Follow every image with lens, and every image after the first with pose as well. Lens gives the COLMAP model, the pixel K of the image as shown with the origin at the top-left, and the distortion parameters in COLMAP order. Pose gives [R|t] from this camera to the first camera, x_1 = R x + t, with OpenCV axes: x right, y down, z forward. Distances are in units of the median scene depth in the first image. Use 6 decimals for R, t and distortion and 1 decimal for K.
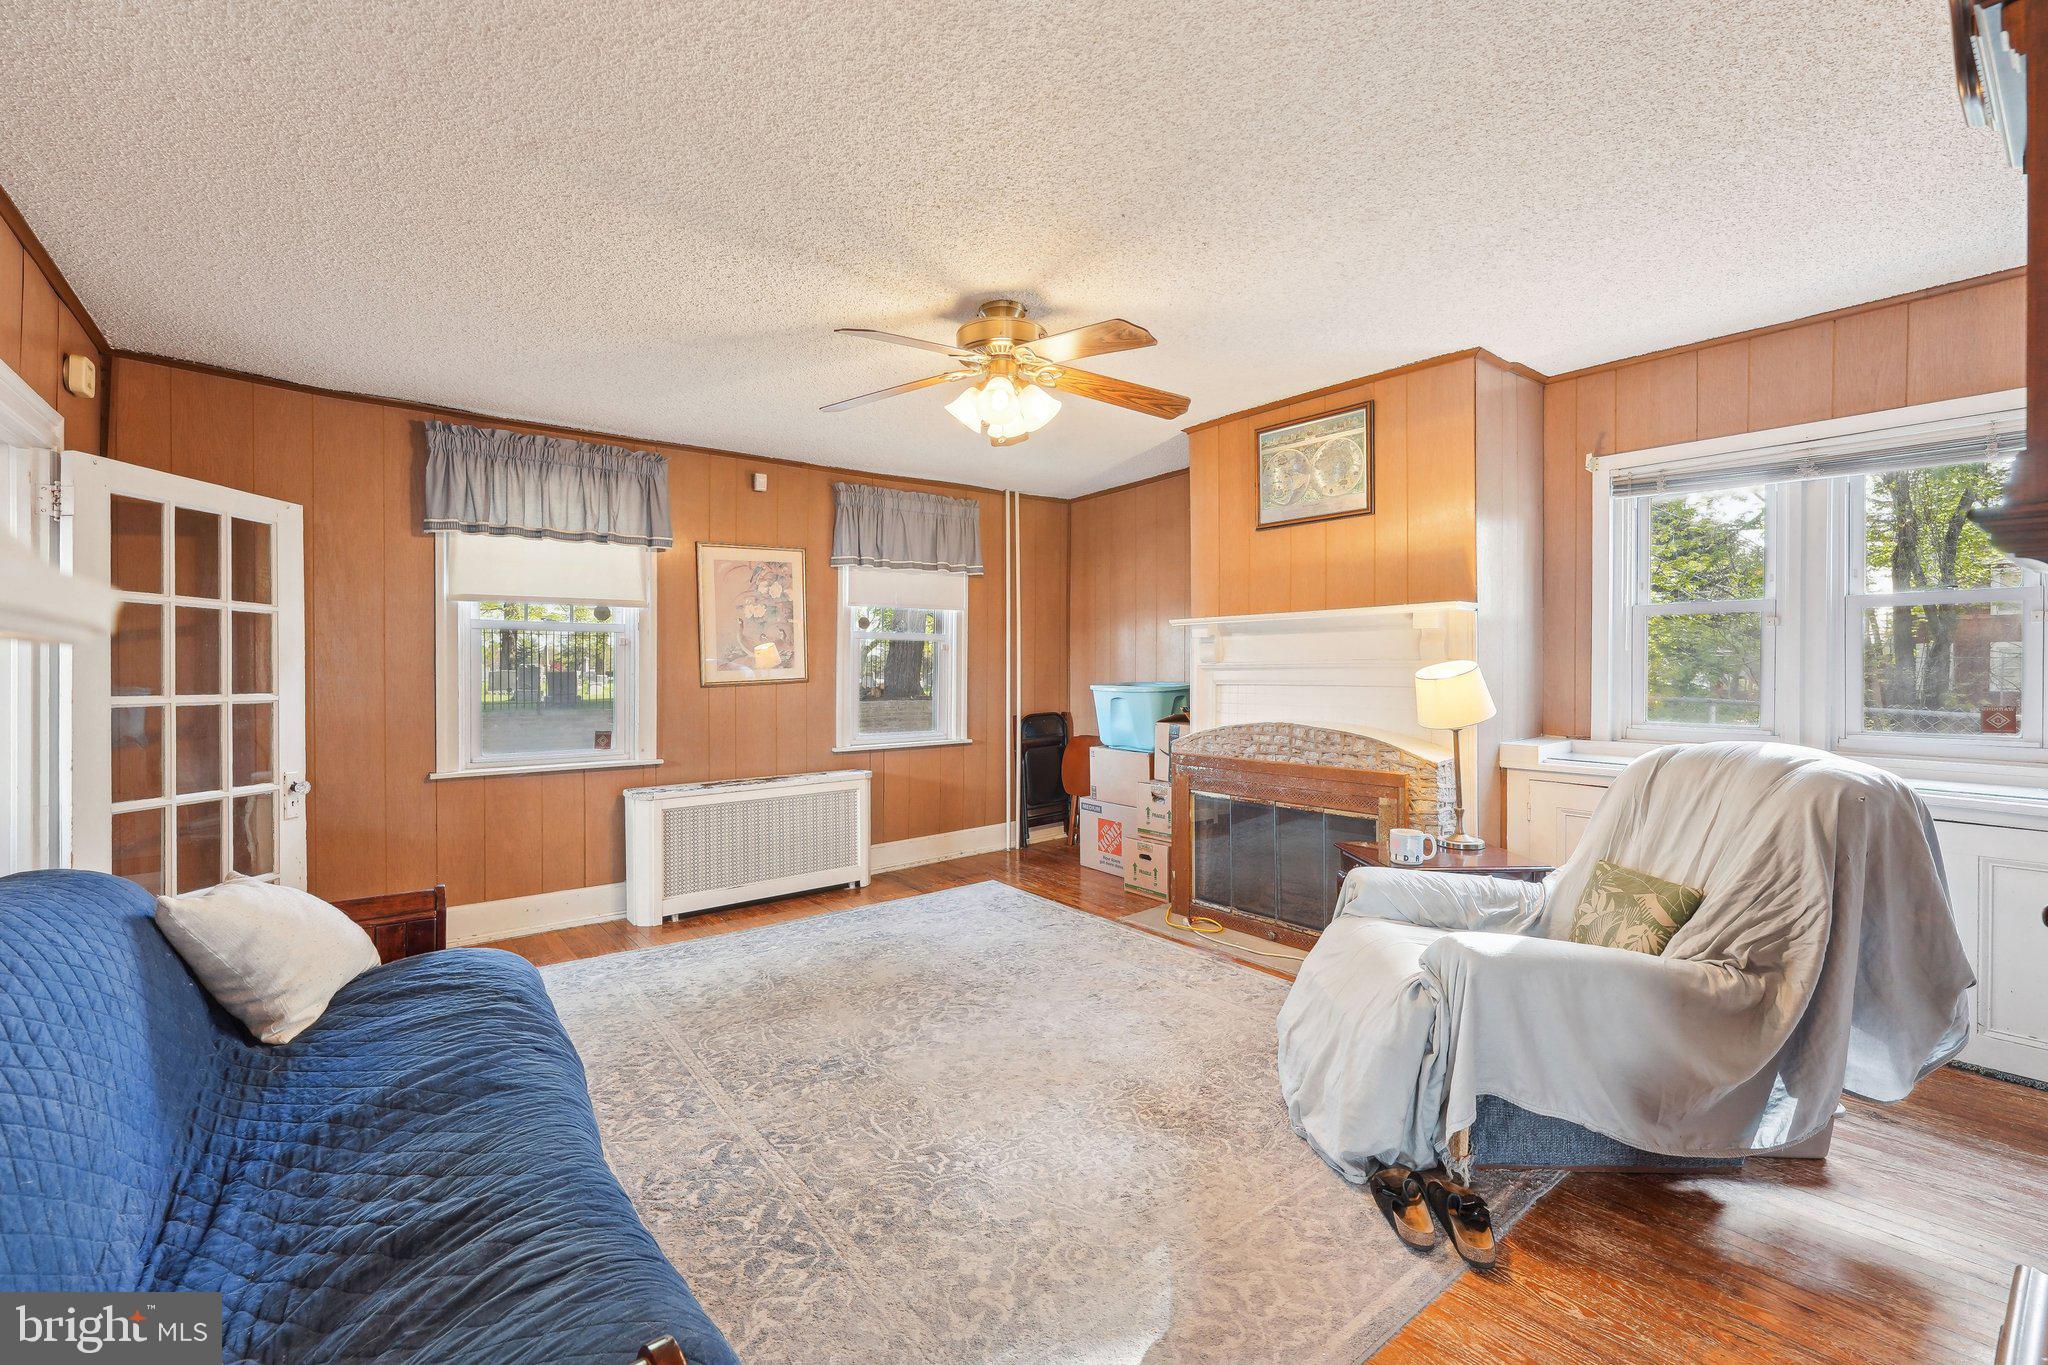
lens RADIAL K [[843.7, 0, 1020.6], [0, 843.7, 669.1], [0, 0, 1]] dist [0.009512, 0.000303]
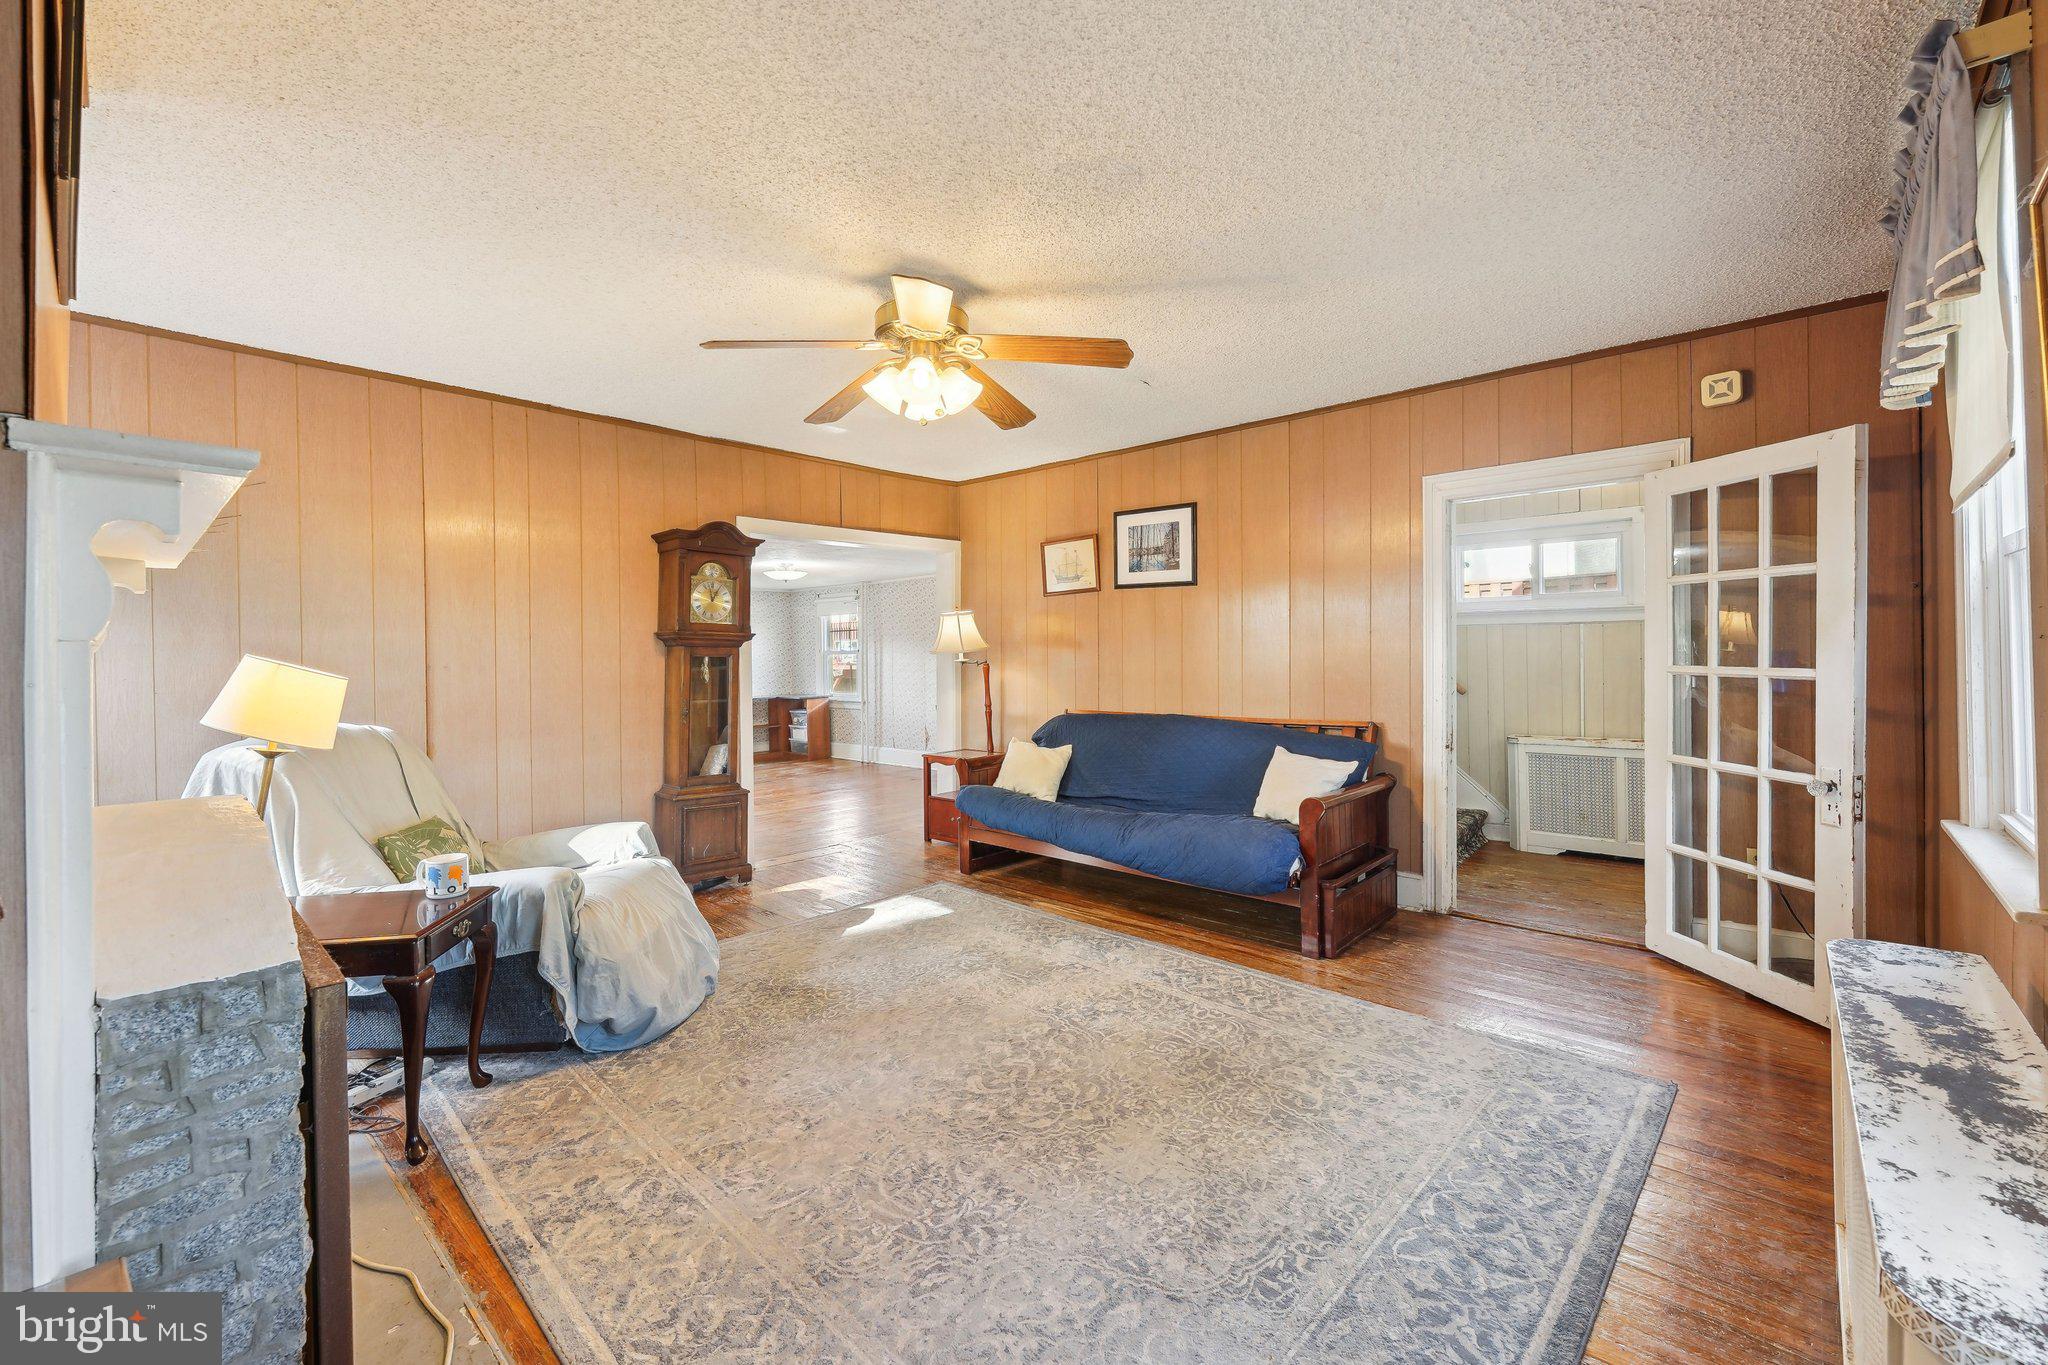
lens RADIAL K [[898.0, 0, 1023.7], [0, 898.0, 667.7], [0, 0, 1]] dist [0.002648, 0.000071]
pose [[-0.990933, 0.019307, -0.132966, 0.005322], [0.017324, 0.999721, 0.016050, -0.000222], [0.133238, 0.013601, -0.990991, 1.775210]]
